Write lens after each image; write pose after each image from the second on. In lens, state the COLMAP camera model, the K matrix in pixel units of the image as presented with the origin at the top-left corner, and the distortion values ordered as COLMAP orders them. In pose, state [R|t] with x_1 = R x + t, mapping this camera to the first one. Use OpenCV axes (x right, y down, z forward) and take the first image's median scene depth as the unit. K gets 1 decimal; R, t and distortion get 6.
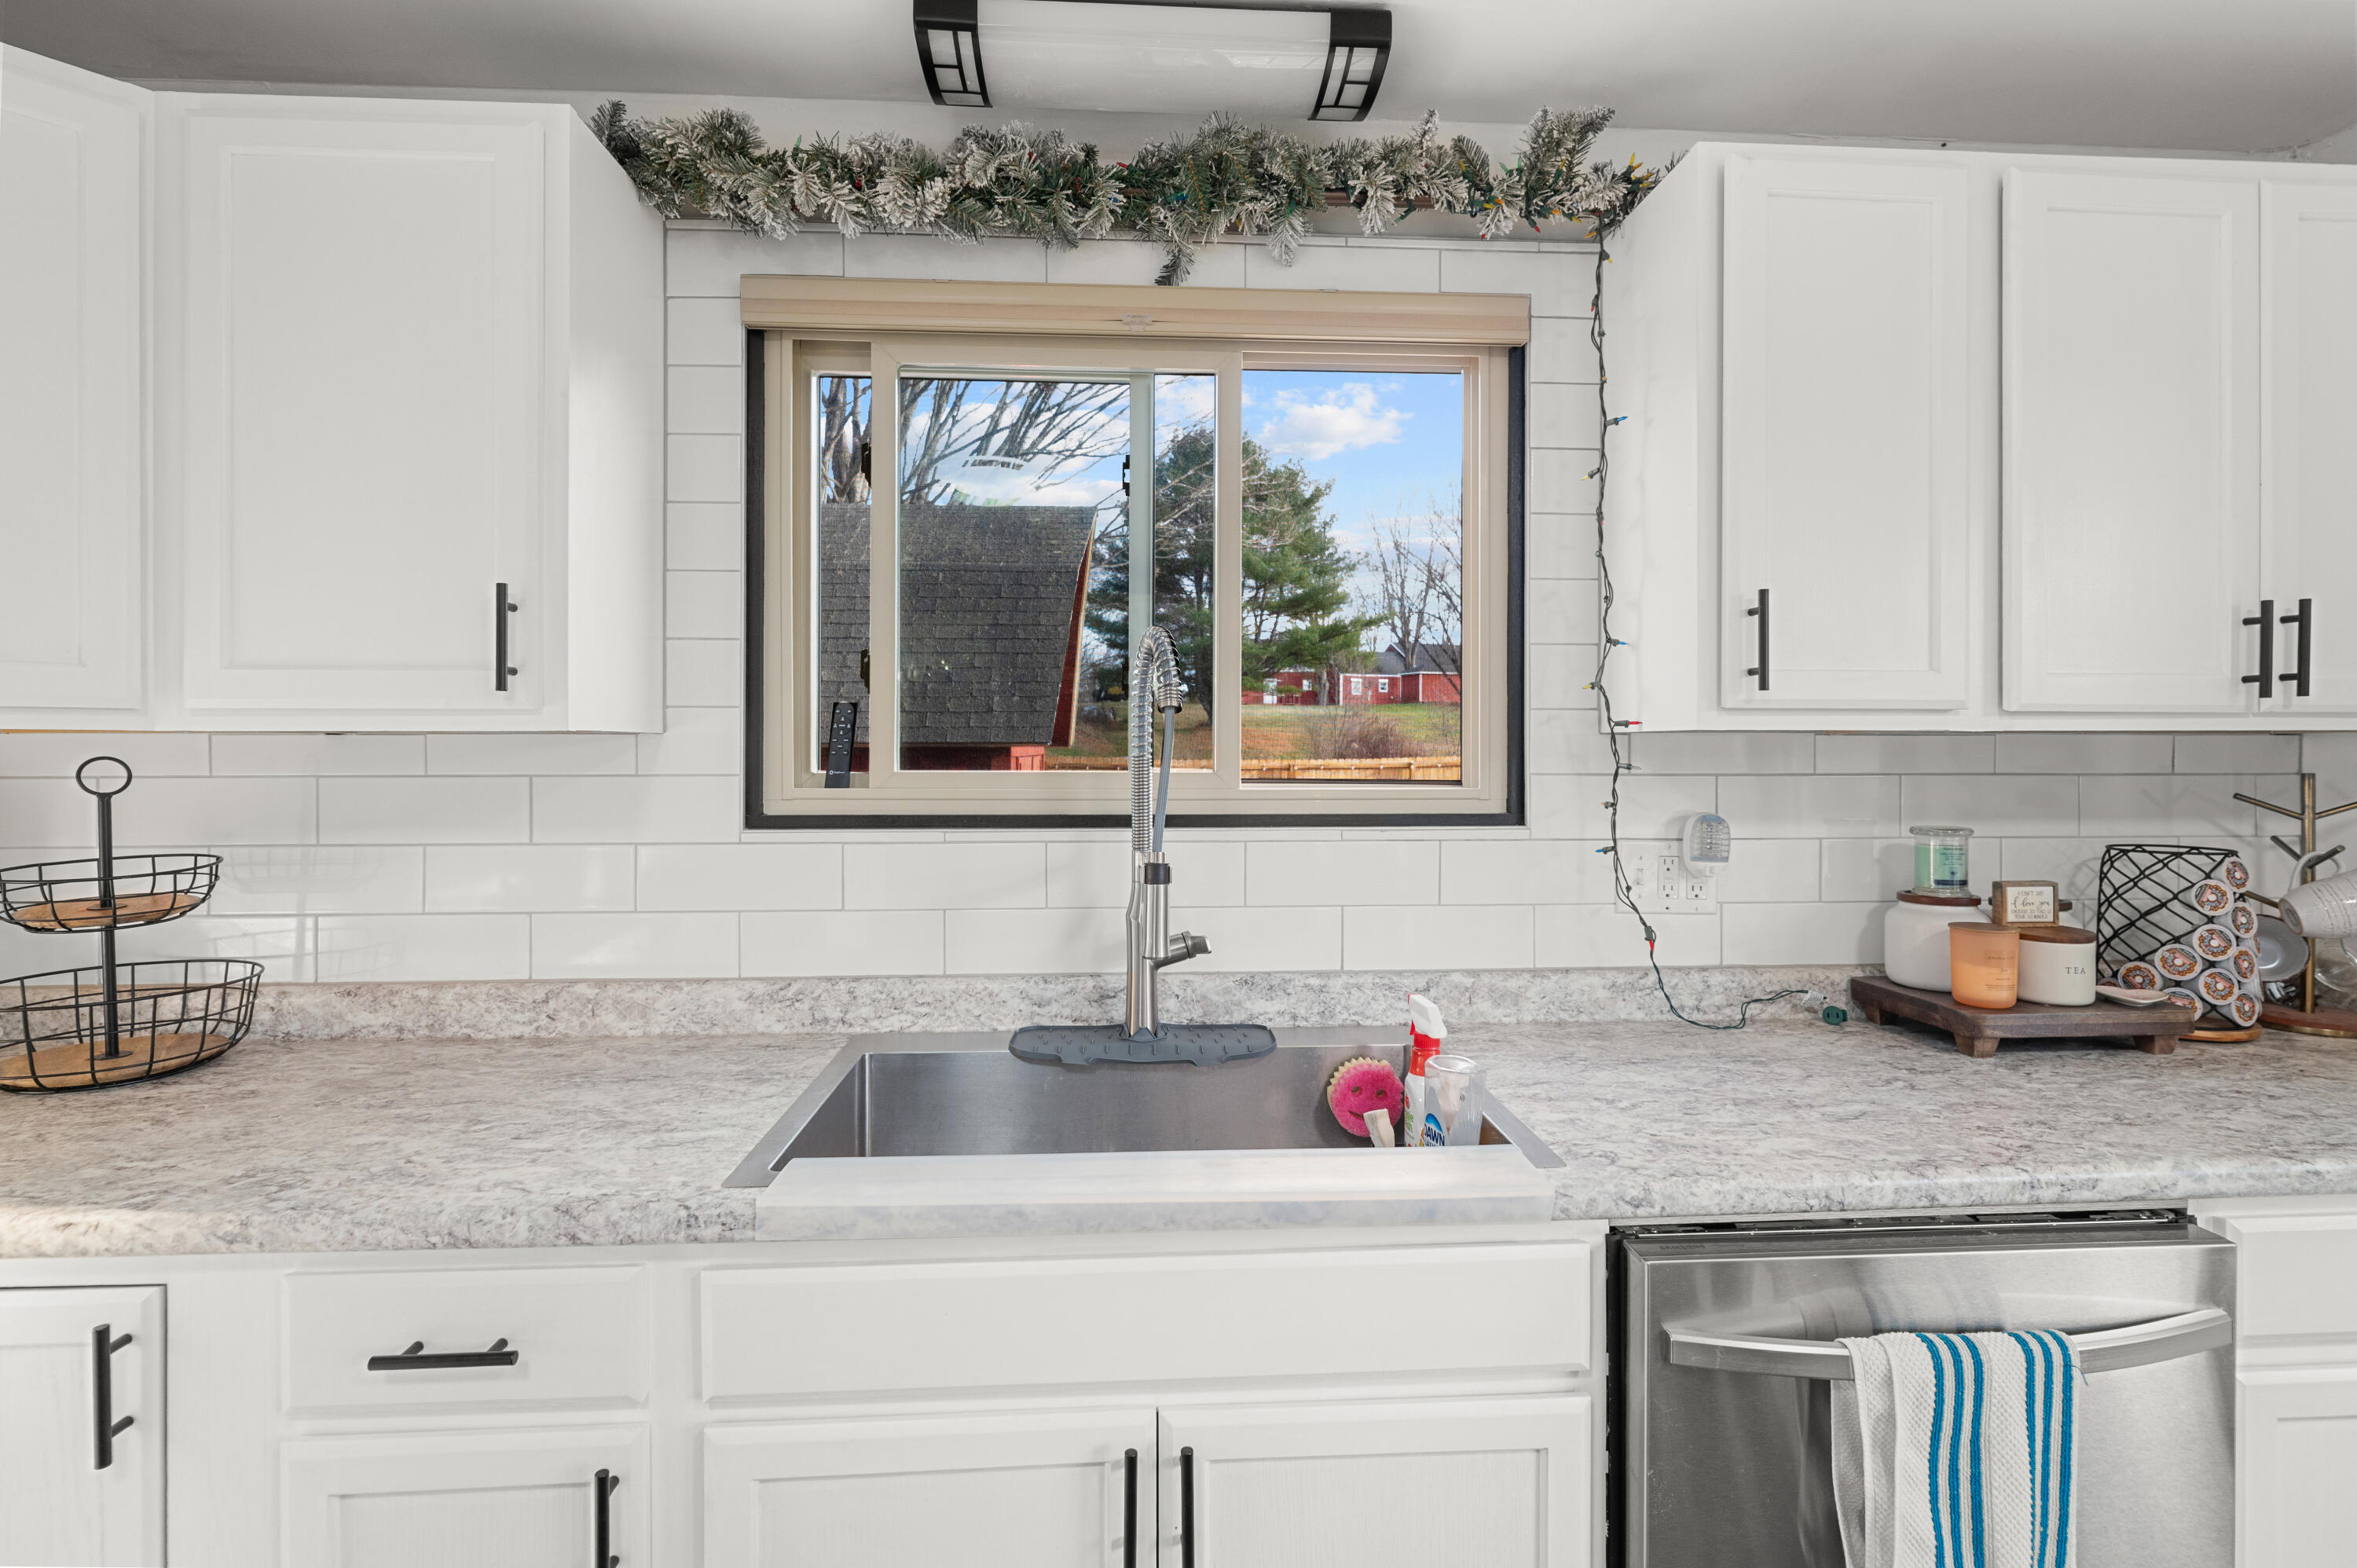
lens RADIAL K [[1083.5, 0, 1175.1], [0, 1083.5, 757.4], [0, 0, 1]] dist [-0.002131, 0.000020]
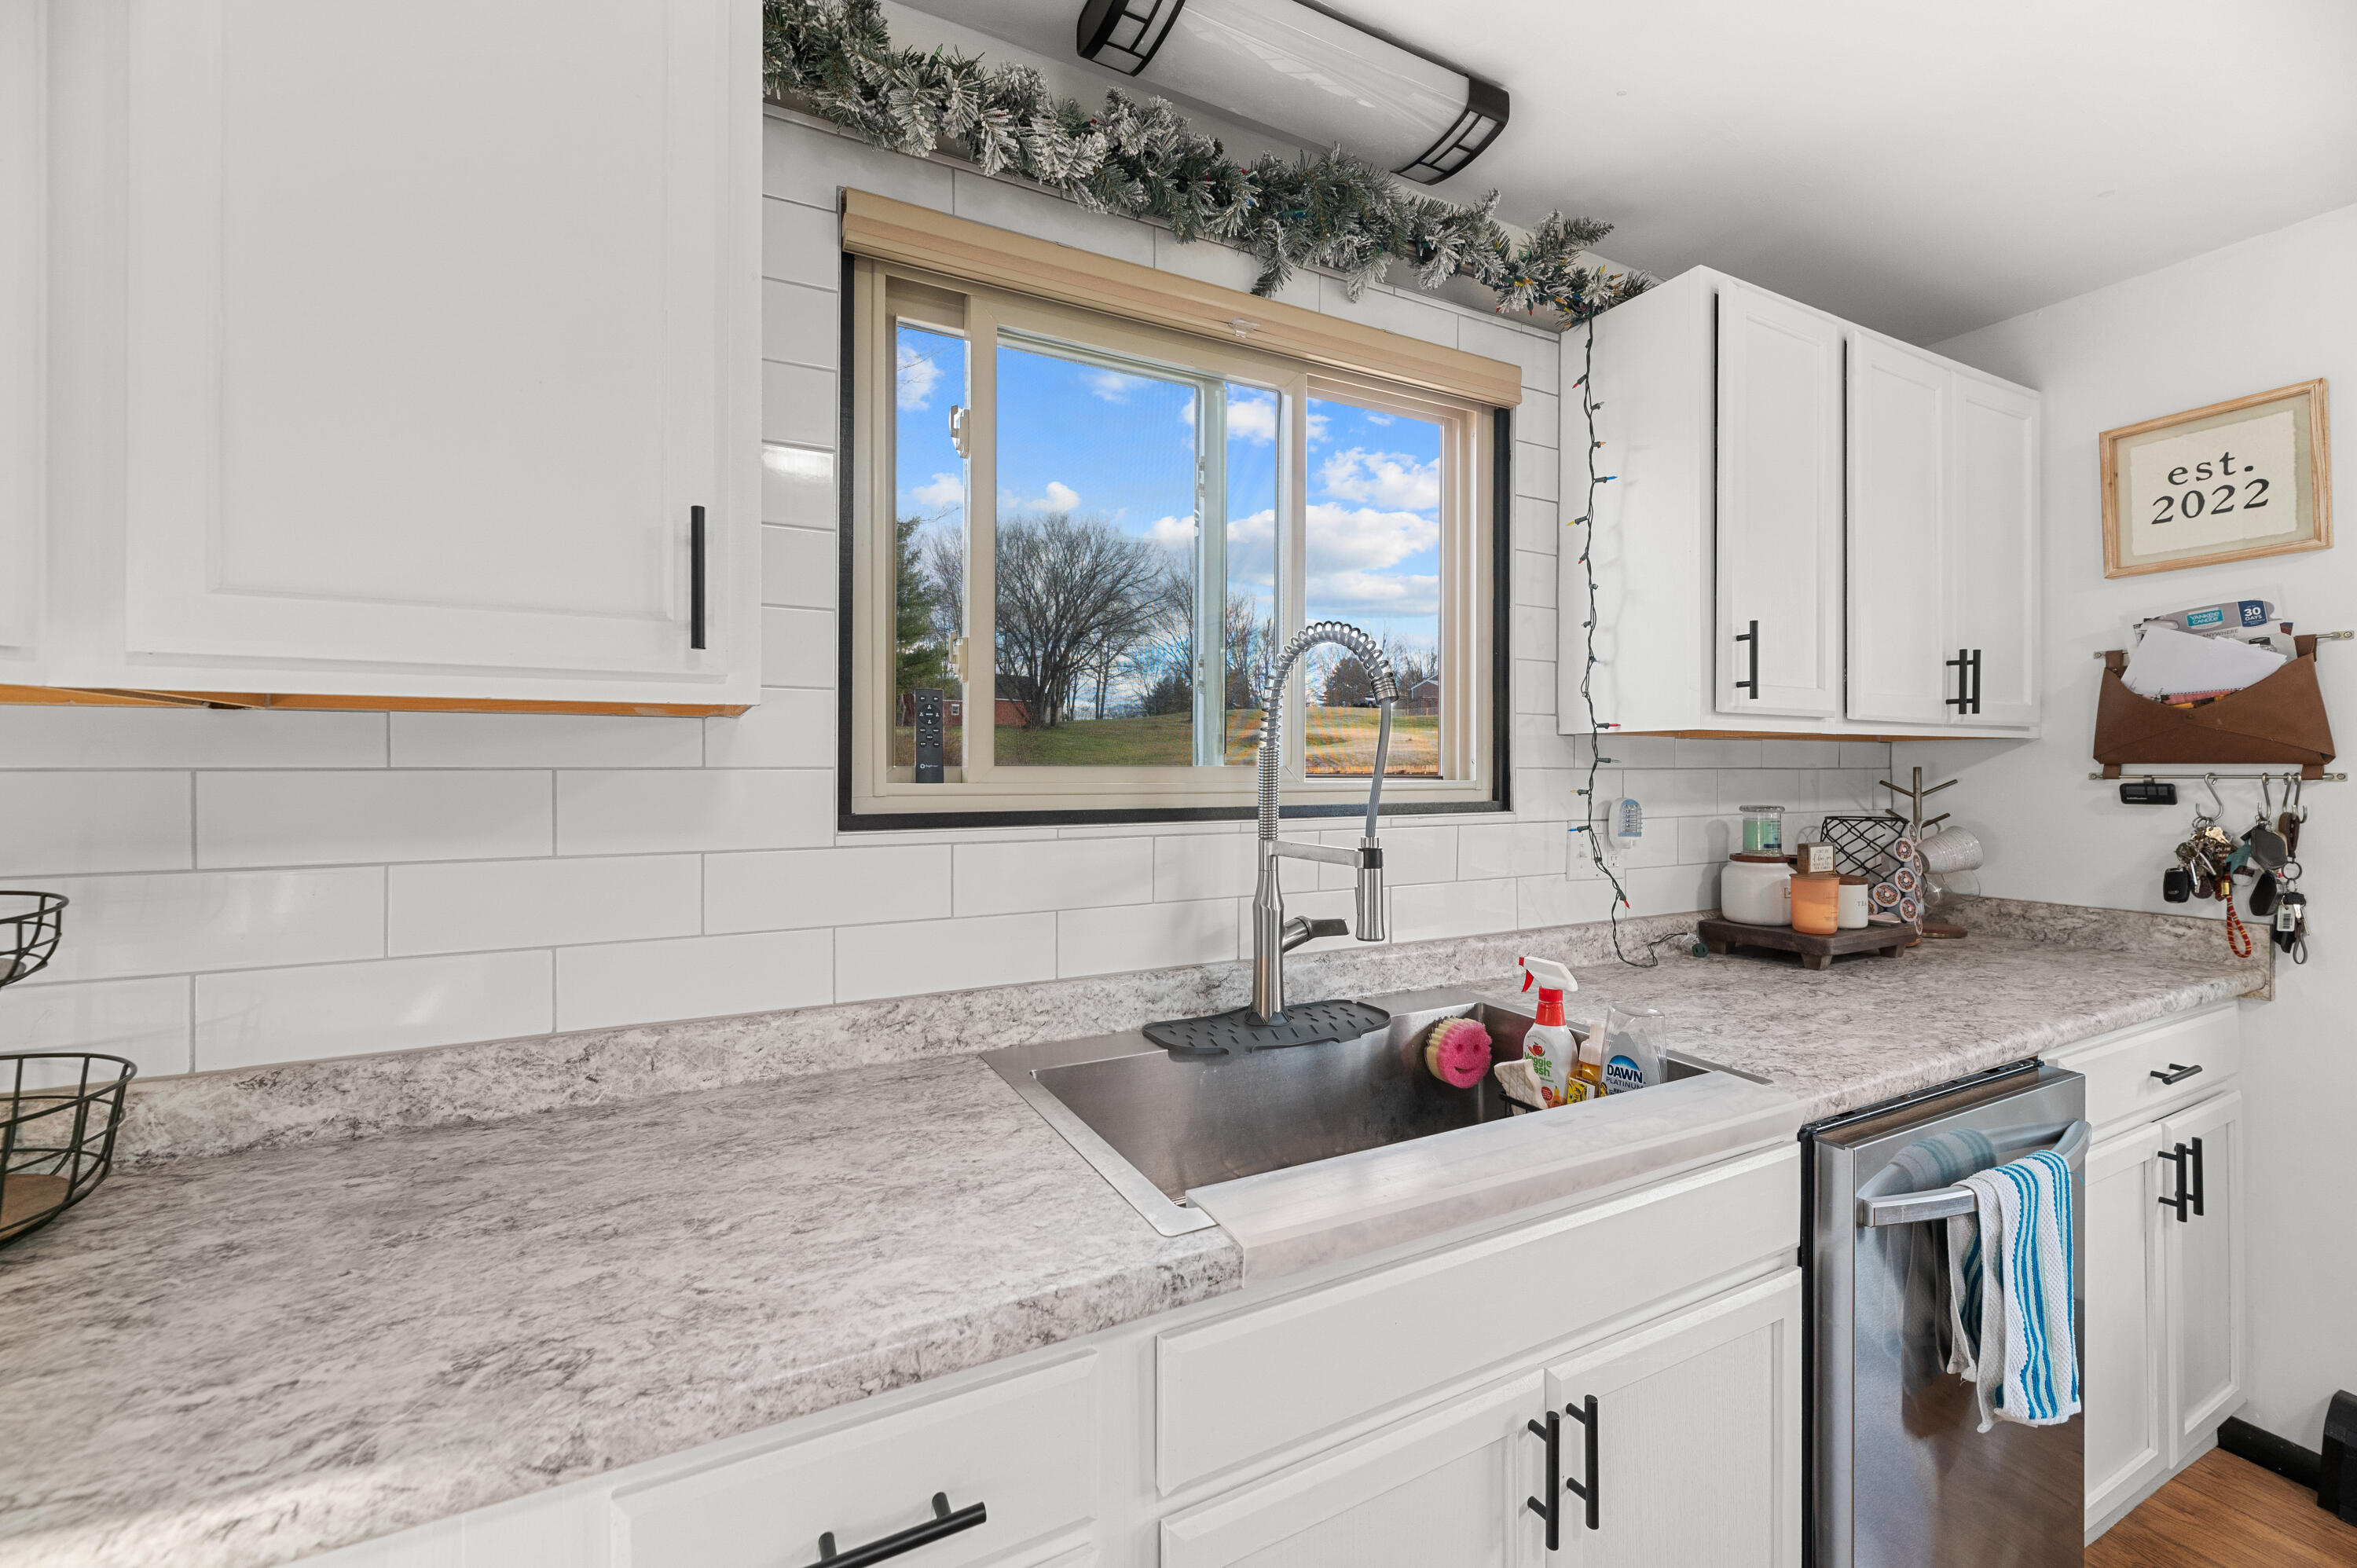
lens RADIAL K [[952.6, 0, 1174.3], [0, 952.6, 770.6], [0, 0, 1]] dist [-0.001289, -0.000450]
pose [[0.915018, -0.001546, 0.403411, -0.472062], [0.002368, 0.999996, -0.001538, 0.020615], [-0.403407, 0.002362, 0.915018, 0.205801]]
